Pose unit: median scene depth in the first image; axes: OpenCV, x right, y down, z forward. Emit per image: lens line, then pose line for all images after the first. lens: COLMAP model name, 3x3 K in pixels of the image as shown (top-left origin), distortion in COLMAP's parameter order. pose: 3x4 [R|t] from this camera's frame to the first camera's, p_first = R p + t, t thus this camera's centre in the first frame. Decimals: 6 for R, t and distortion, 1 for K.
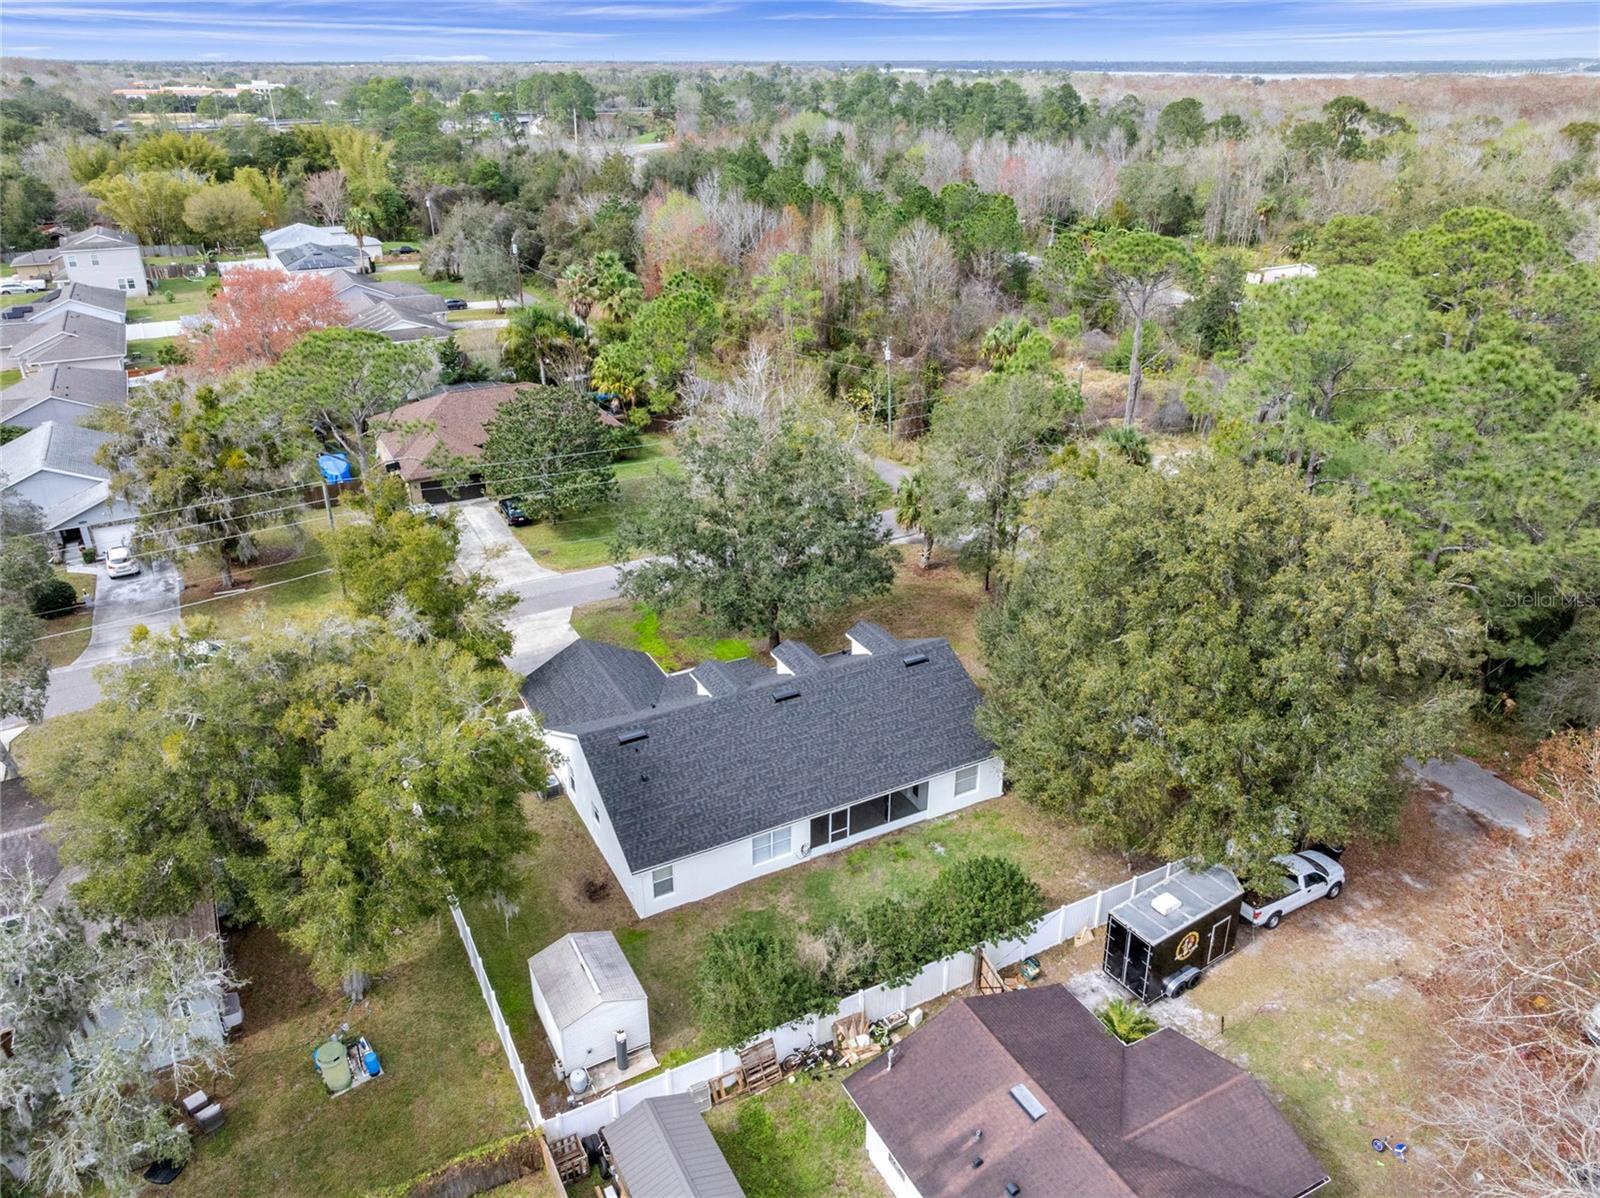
lens RADIAL K [[1124.4, 0, 800.0], [0, 1124.4, 599.0], [0, 0, 1]] dist [0.024894, -0.074888]
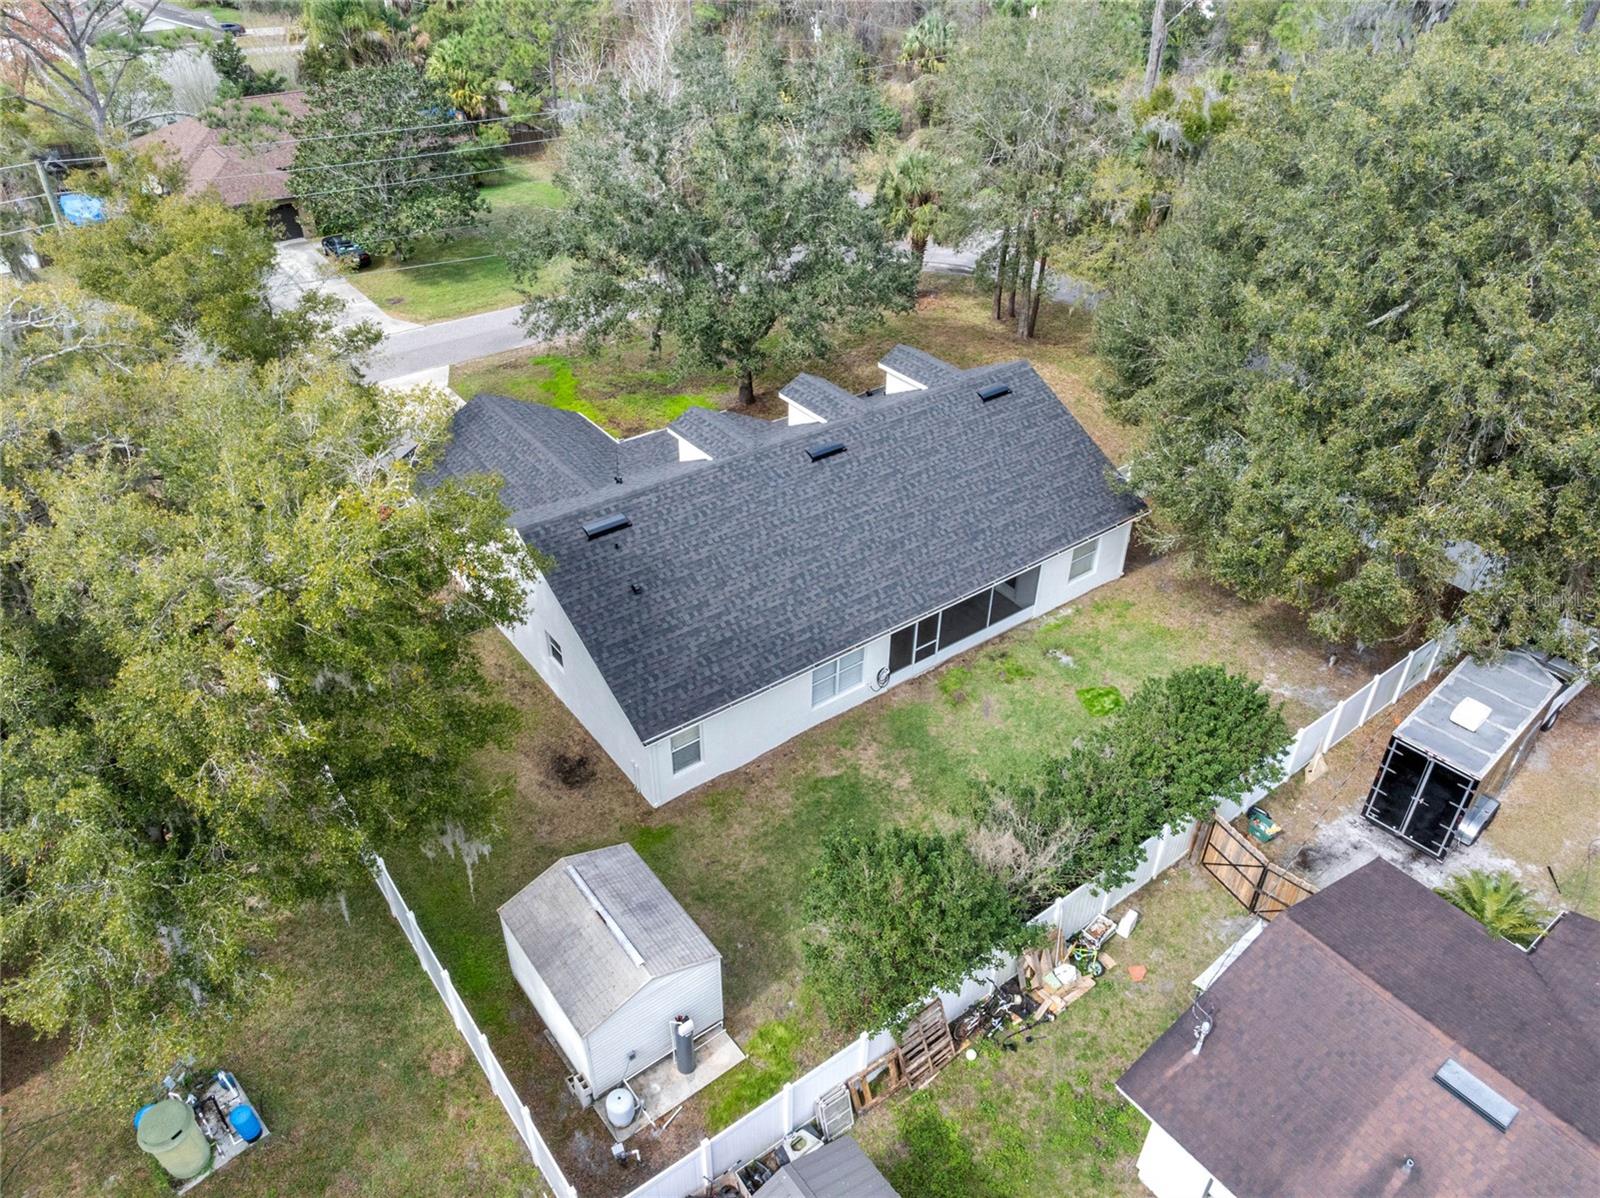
lens RADIAL K [[1120.9, 0, 804.7], [0, 1120.9, 594.9], [0, 0, 1]] dist [-0.033976, -0.003721]
pose [[0.987971, -0.076514, 0.134387, -0.137301], [0.052407, 0.983254, 0.174544, 0.062442], [-0.145492, -0.165402, 0.975435, 0.404849]]
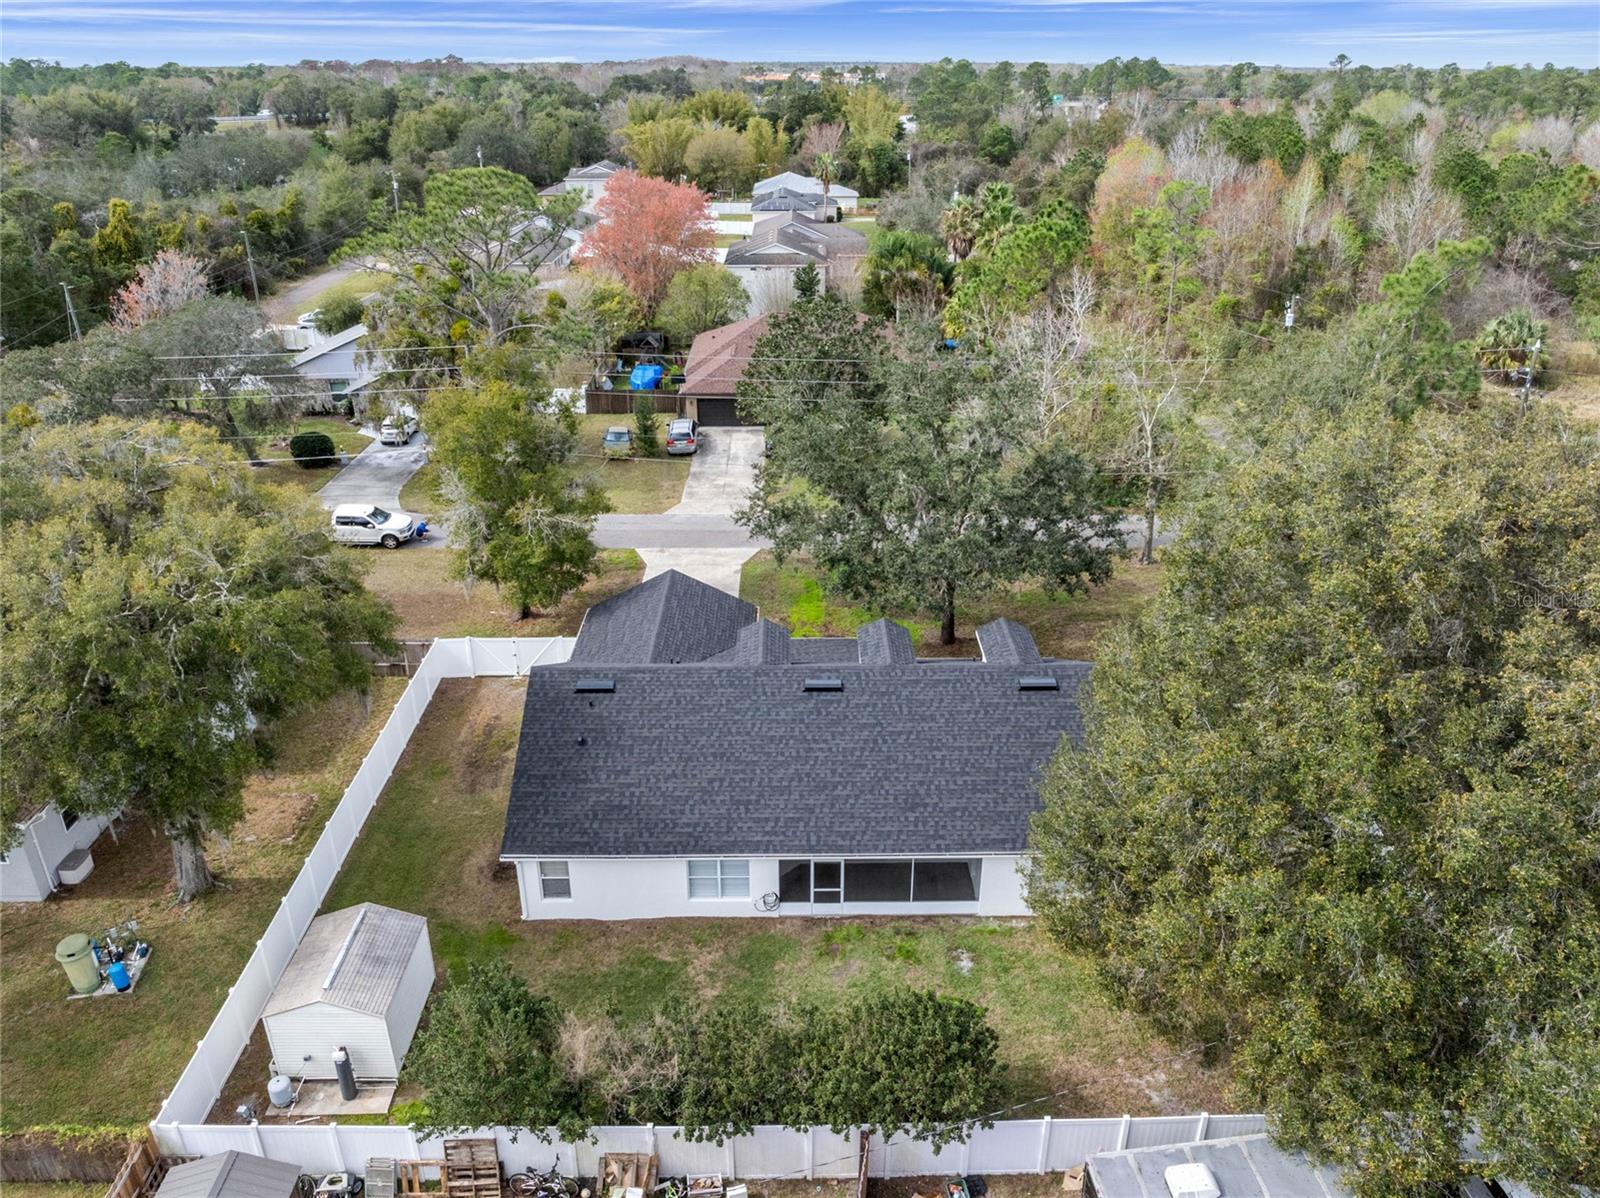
lens RADIAL K [[1153.9, 0, 800.0], [0, 1153.9, 599.0], [0, 0, 1]] dist [-0.033972, -0.002153]
pose [[0.887132, 0.197308, -0.417213, 0.310339], [-0.200465, 0.979012, 0.036739, 0.009285], [0.415706, 0.051044, 0.908066, 0.378976]]
